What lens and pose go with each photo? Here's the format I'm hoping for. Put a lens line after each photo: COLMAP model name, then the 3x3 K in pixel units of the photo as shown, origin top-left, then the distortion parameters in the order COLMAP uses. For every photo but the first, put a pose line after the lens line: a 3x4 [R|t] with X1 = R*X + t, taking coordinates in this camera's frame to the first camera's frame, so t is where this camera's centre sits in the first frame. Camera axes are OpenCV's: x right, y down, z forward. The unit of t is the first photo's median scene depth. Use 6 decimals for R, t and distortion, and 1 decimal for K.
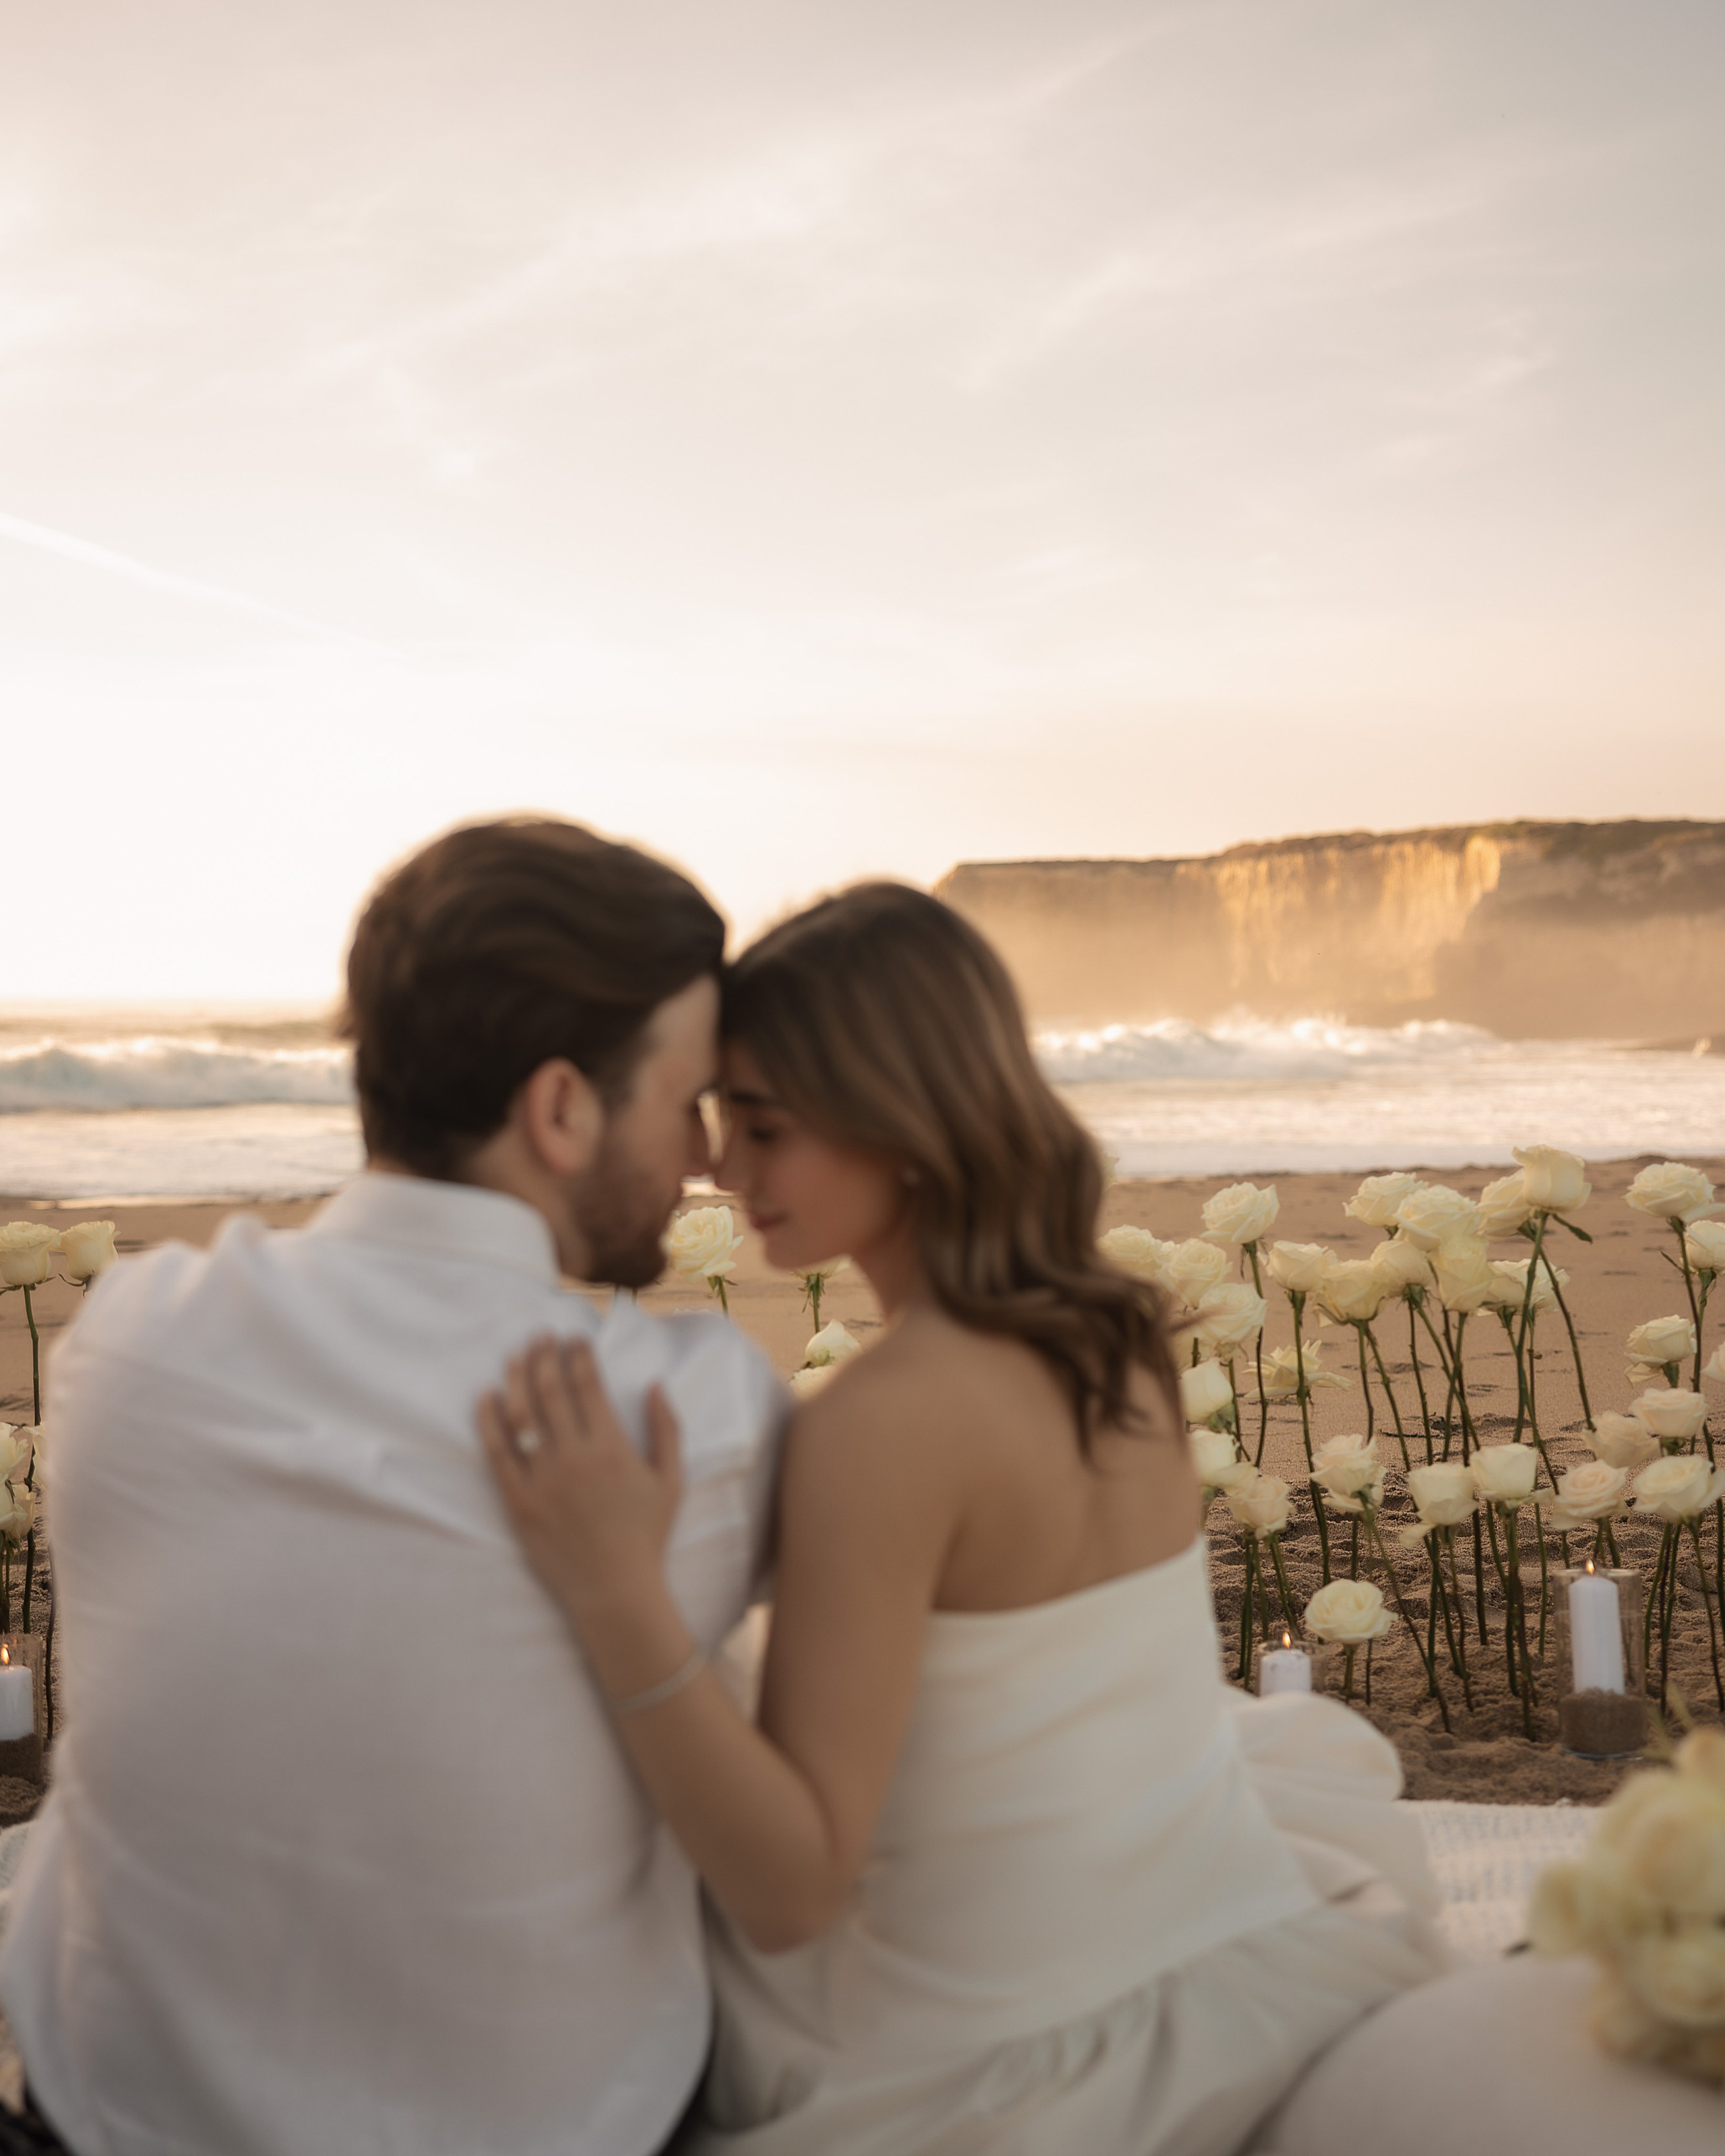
lens RADIAL K [[2874.7, 0, 852.1], [0, 2874.7, 1069.3], [0, 0, 1]] dist [0.005518, 0.000000]
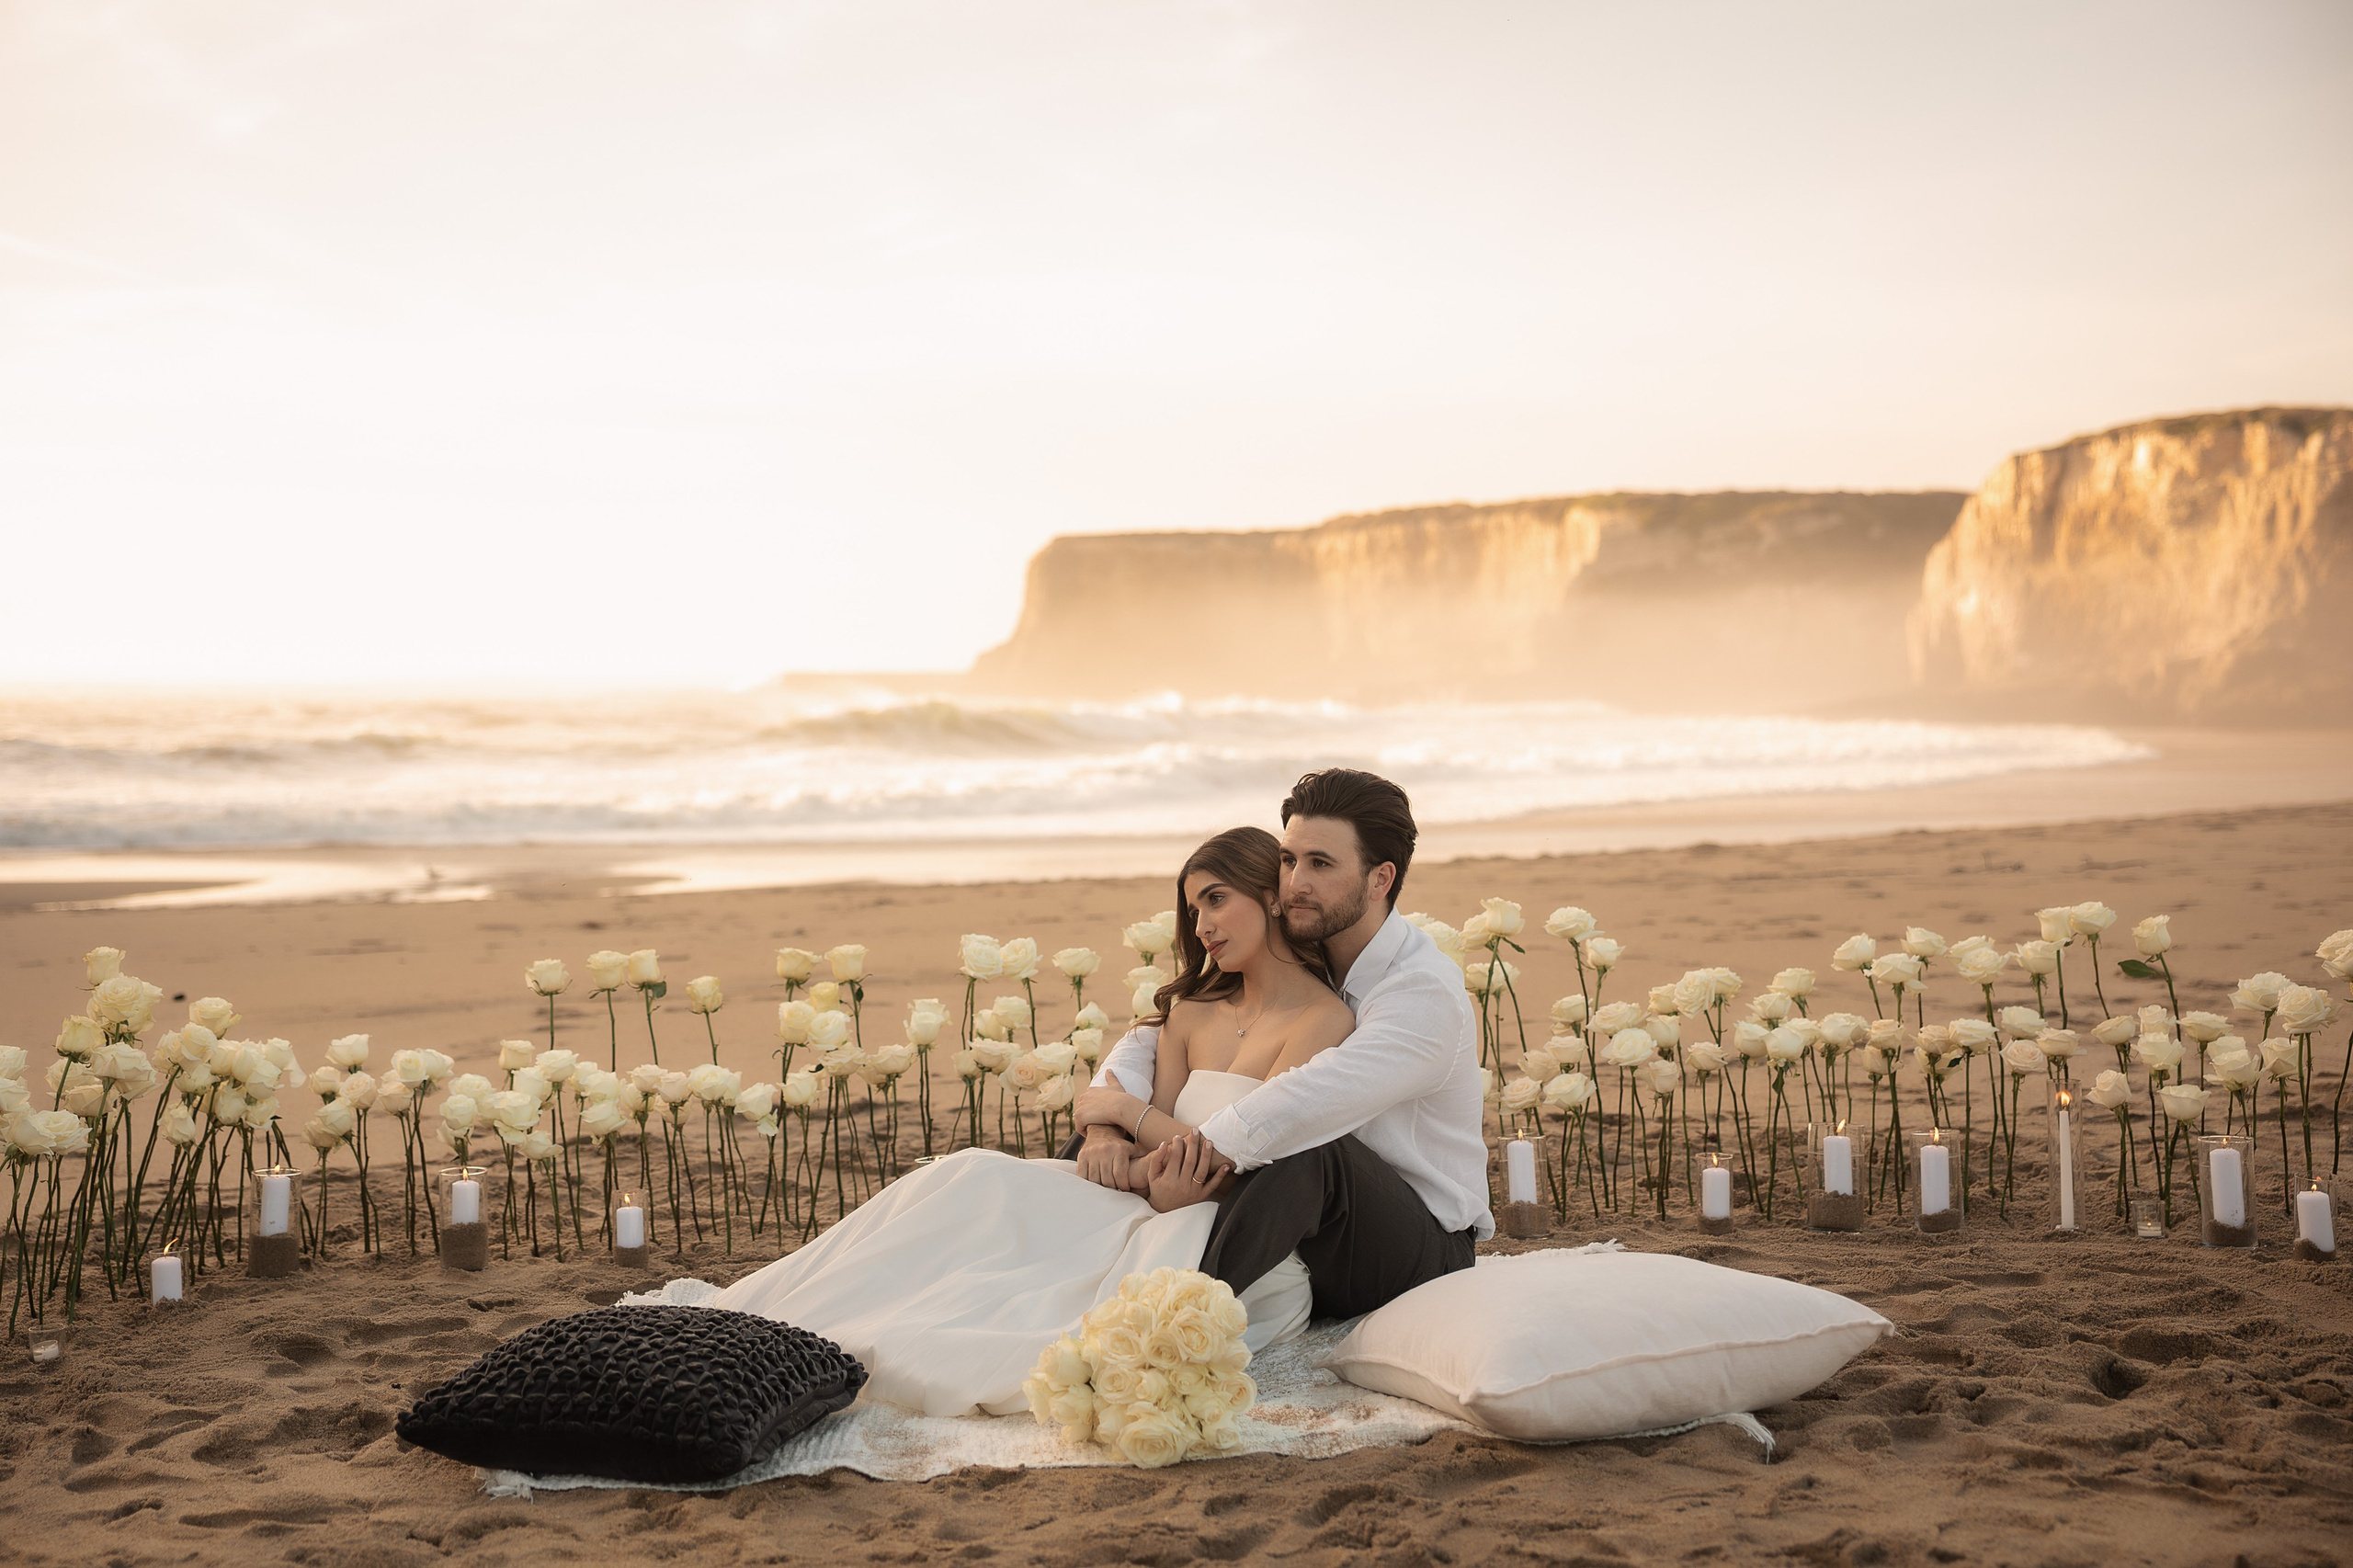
lens RADIAL K [[2927.1, 0, 1106.1], [0, 2927.1, 722.3], [0, 0, 1]] dist [0.035404, 0.000000]
pose [[0.998503, -0.007334, 0.054194, -0.092040], [0.007770, 0.999939, -0.007837, -0.068045], [-0.054134, 0.008246, 0.998500, -0.767292]]
